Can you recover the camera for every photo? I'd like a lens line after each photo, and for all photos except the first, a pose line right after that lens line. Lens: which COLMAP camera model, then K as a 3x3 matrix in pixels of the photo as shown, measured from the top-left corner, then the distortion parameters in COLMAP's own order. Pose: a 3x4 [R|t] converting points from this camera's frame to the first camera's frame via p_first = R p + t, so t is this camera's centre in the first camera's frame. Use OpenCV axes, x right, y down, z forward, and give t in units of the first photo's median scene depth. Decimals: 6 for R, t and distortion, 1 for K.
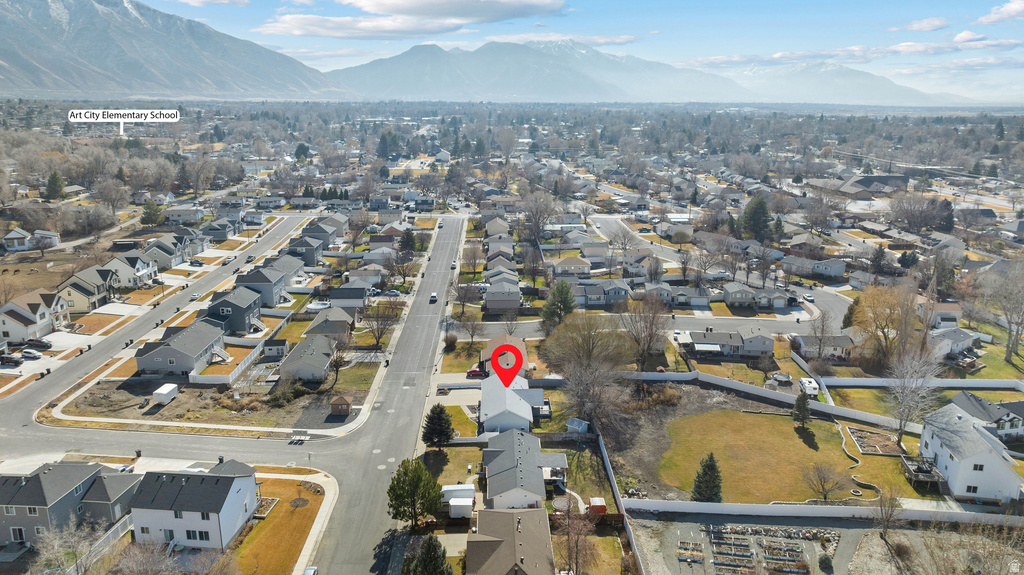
lens RADIAL K [[725.1, 0, 511.7], [0, 725.1, 286.6], [0, 0, 1]] dist [-0.030367, 0.023826]
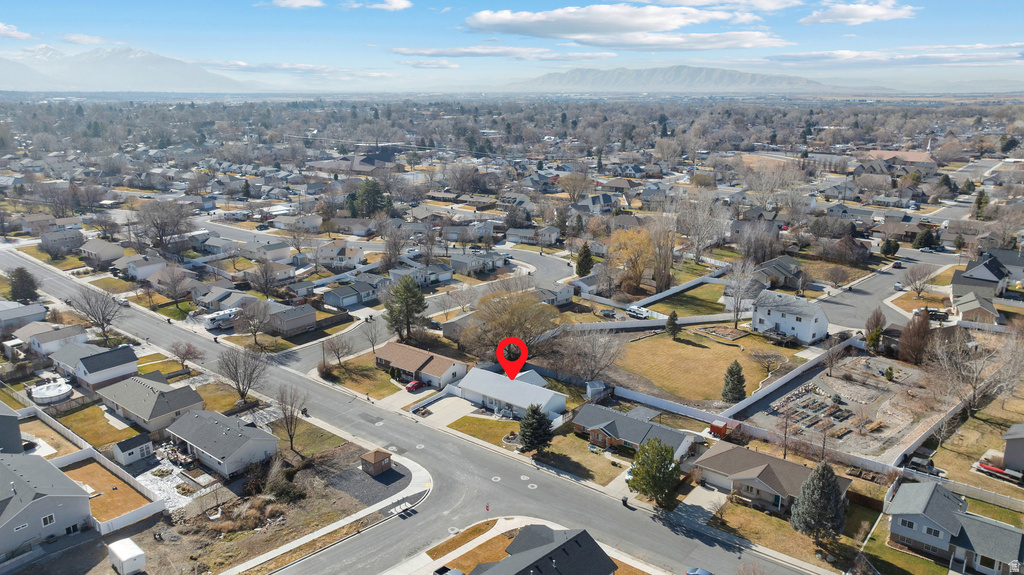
lens RADIAL K [[725.1, 0, 510.4], [0, 725.1, 288.3], [0, 0, 1]] dist [-0.030367, 0.023826]
pose [[0.641729, -0.204590, 0.739139, -0.705998], [0.191441, 0.975985, 0.103936, -0.082438], [-0.742654, 0.074803, 0.665485, 0.334906]]
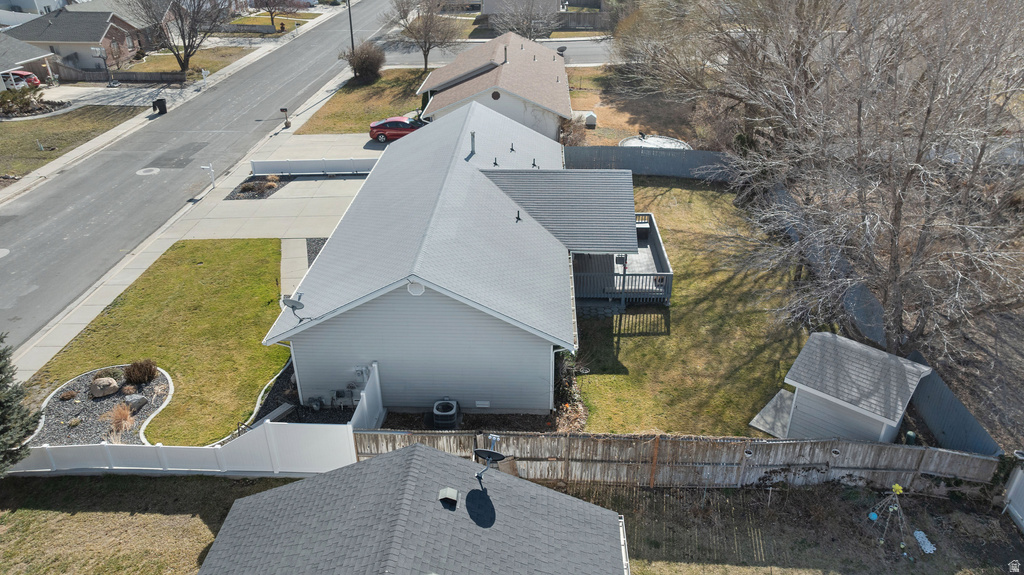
lens RADIAL K [[725.1, 0, 511.4], [0, 725.1, 283.6], [0, 0, 1]] dist [-0.030367, 0.023826]
pose [[0.997549, 0.022223, -0.066355, 0.023045], [-0.005567, 0.970430, 0.241318, 0.122309], [0.069755, -0.240357, 0.968175, 0.783920]]
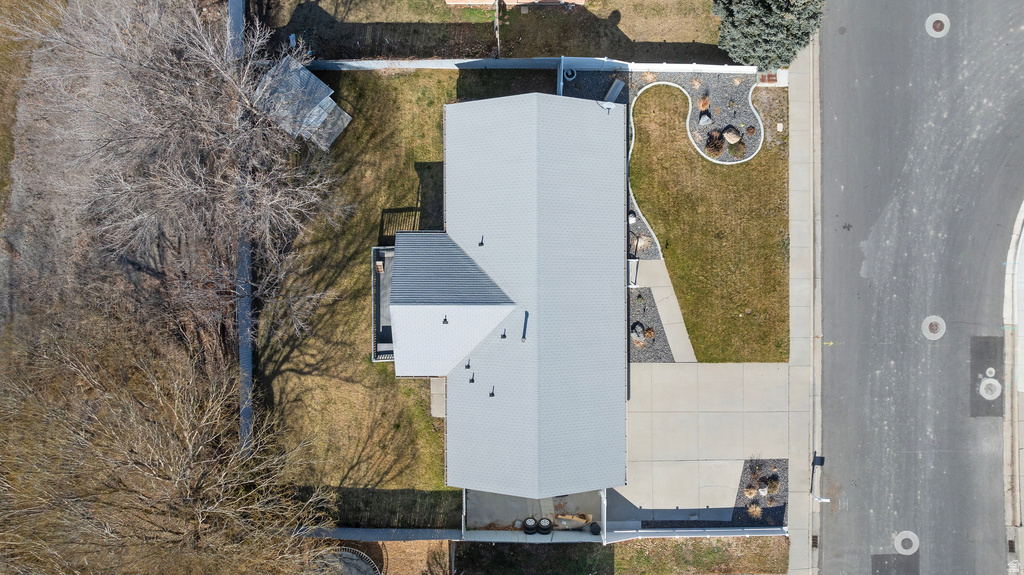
lens RADIAL K [[725.1, 0, 515.6], [0, 725.1, 288.5], [0, 0, 1]] dist [-0.030367, 0.023826]
pose [[-0.999683, -0.025072, -0.002278, -0.000088], [0.003880, -0.242863, 0.970053, -0.101560], [-0.024875, 0.969737, 0.242883, 0.928143]]
